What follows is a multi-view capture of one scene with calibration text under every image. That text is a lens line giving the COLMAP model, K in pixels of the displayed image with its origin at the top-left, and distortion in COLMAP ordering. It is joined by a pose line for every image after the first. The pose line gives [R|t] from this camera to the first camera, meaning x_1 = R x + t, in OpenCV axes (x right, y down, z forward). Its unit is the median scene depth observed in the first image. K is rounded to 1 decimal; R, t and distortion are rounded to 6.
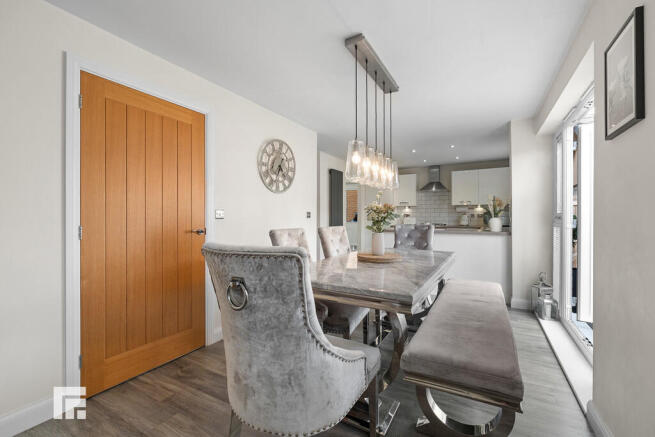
lens RADIAL K [[279.7, 0, 325.6], [0, 279.7, 218.2], [0, 0, 1]] dist [-0.006739, 0.001189]
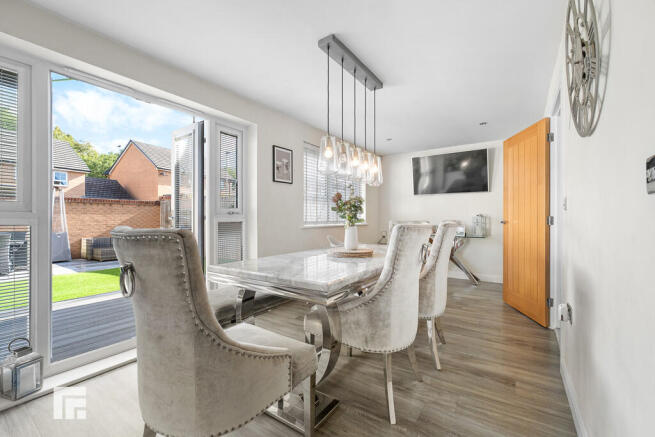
lens RADIAL K [[279.7, 0, 330.7], [0, 279.7, 218.7], [0, 0, 1]] dist [-0.006739, 0.001189]
pose [[-0.996857, 0.002554, 0.079182, 0.144009], [0.002836, 0.999990, 0.003438, 0.017800], [-0.079172, 0.003652, -0.996854, 1.546086]]
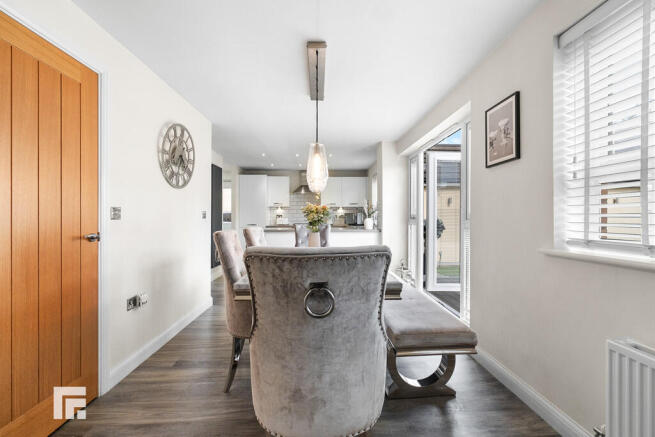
lens RADIAL K [[279.7, 0, 327.9], [0, 279.7, 218.6], [0, 0, 1]] dist [-0.006739, 0.001189]
pose [[0.847315, -0.000968, 0.531091, -0.257976], [0.001121, 0.999999, 0.000035, 0.000282], [-0.531090, 0.000566, 0.847315, 0.067629]]
